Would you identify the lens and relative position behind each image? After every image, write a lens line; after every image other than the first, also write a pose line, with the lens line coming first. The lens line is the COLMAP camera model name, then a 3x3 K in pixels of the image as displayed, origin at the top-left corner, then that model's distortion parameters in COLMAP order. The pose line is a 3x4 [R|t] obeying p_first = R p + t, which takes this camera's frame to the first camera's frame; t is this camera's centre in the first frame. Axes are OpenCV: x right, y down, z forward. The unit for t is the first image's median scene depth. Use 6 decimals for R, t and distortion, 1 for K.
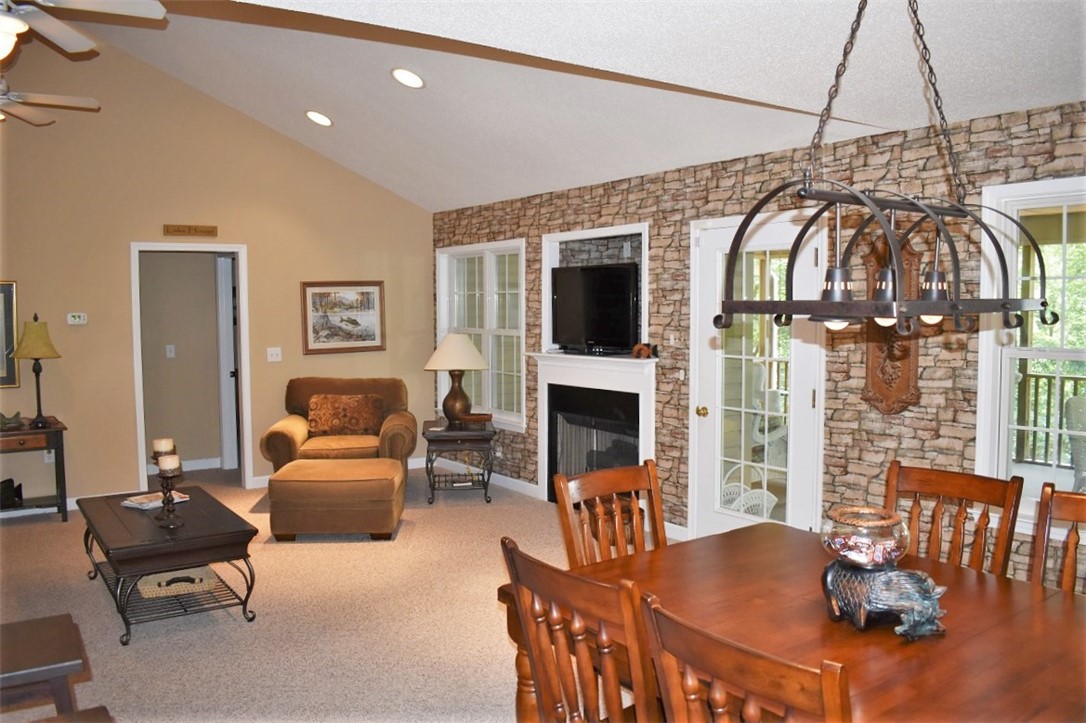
lens RADIAL K [[872.3, 0, 544.1], [0, 872.3, 362.6], [0, 0, 1]] dist [-0.077938, -0.003191]
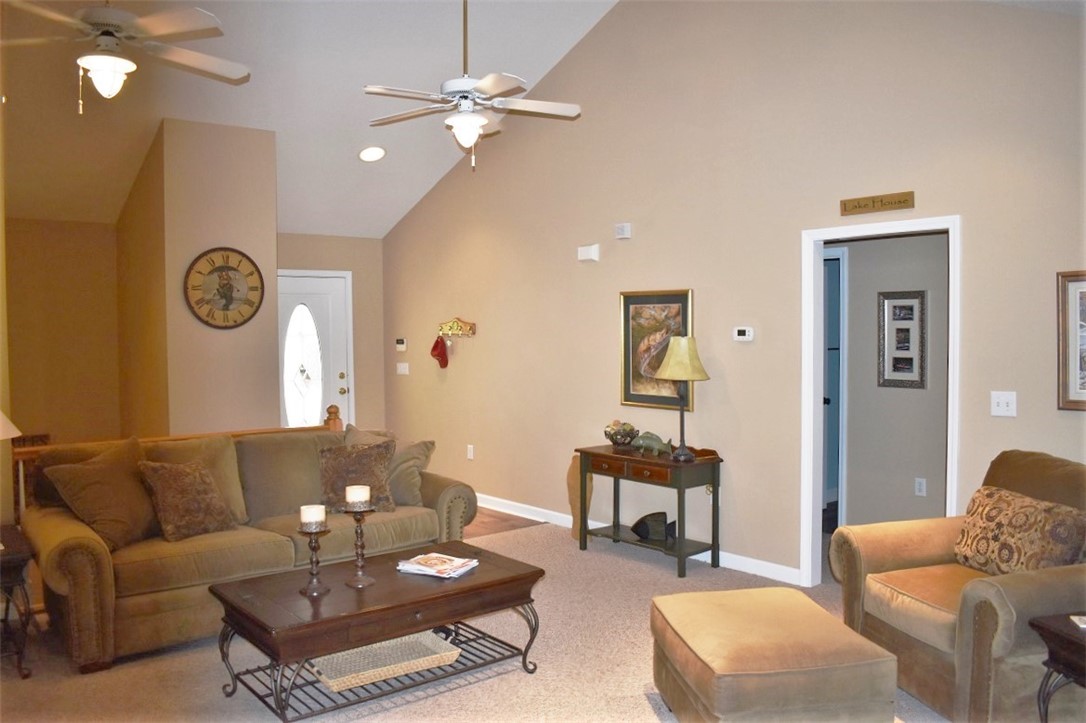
lens RADIAL K [[872.3, 0, 541.3], [0, 872.3, 363.2], [0, 0, 1]] dist [-0.077938, -0.003191]
pose [[0.089315, 0.045593, -0.994959, 0.230760], [-0.064028, 0.997148, 0.039945, -0.041515], [0.993943, 0.060137, 0.091979, 0.695953]]
